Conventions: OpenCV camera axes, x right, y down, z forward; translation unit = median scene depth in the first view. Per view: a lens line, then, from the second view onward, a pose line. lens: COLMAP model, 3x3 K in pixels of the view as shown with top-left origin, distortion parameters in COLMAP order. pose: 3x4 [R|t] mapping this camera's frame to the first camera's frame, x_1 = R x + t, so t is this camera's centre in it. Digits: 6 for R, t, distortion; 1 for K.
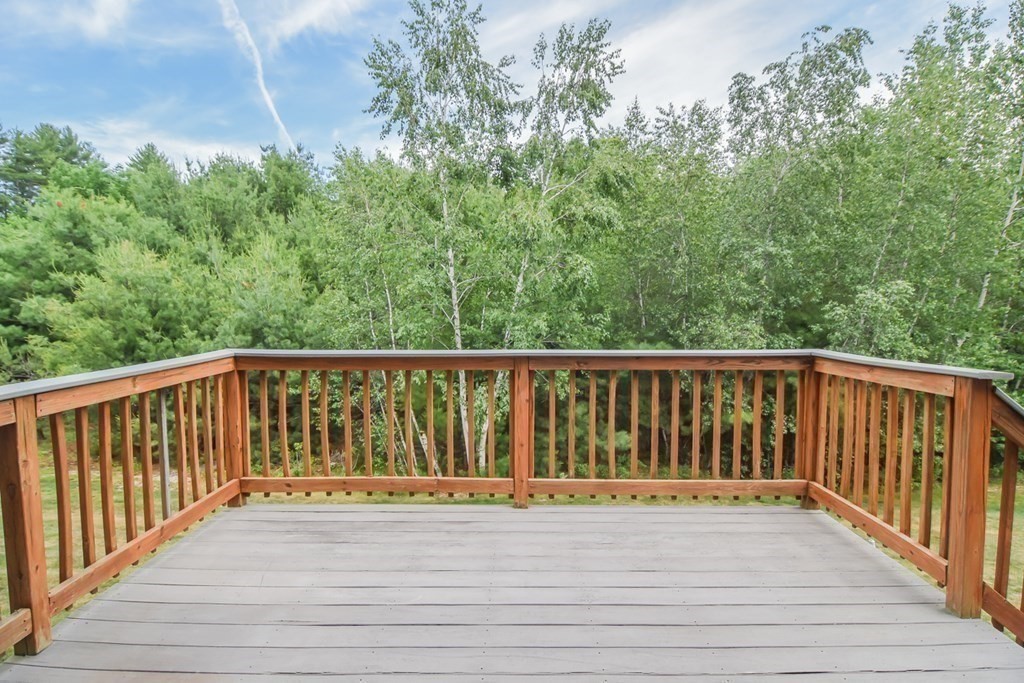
lens RADIAL K [[553.5, 0, 513.5], [0, 553.5, 337.1], [0, 0, 1]] dist [-0.005269, -0.005368]
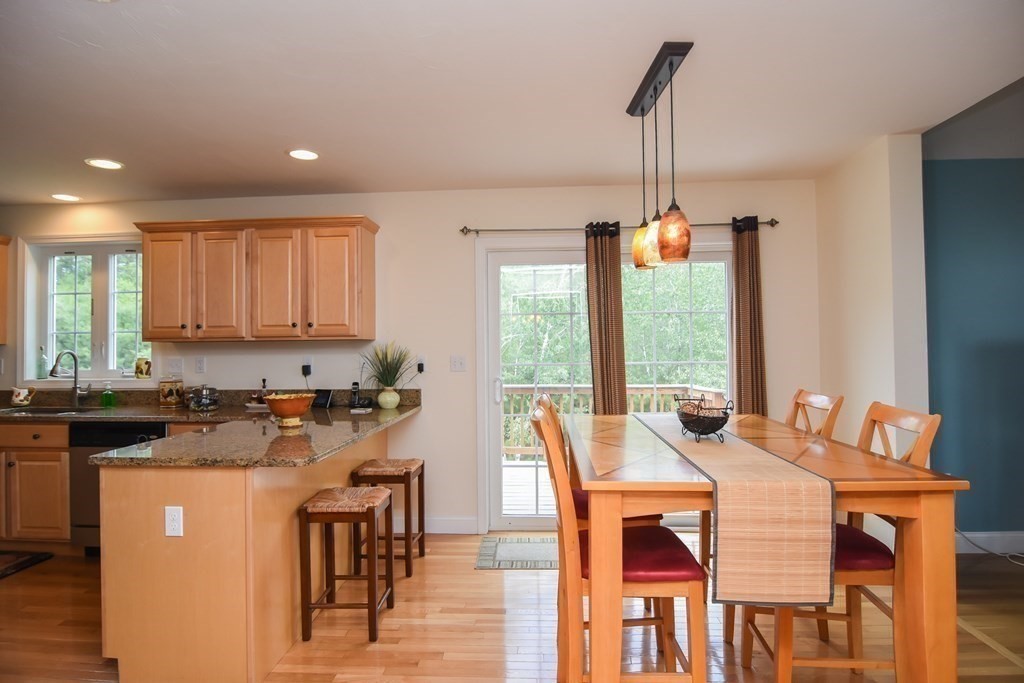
lens RADIAL K [[553.5, 0, 515.3], [0, 553.5, 340.9], [0, 0, 1]] dist [-0.005269, -0.005368]
pose [[0.999620, -0.000377, -0.027560, -0.020423], [-0.001798, 0.996885, -0.078846, 0.005951], [0.027504, 0.078866, 0.996506, -0.244336]]
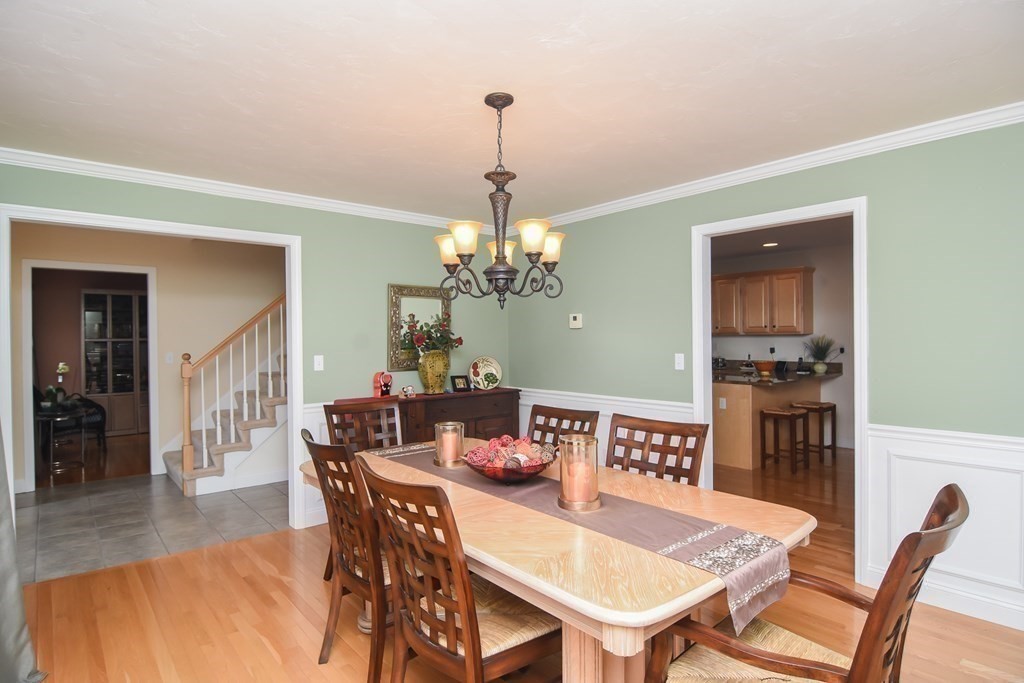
lens RADIAL K [[553.5, 0, 515.4], [0, 553.5, 338.5], [0, 0, 1]] dist [-0.005269, -0.005368]
pose [[0.676385, 0.008540, -0.736499, 0.077100], [-0.044545, 0.998577, -0.029329, 0.013146], [0.735200, 0.052645, 0.675803, -0.476512]]
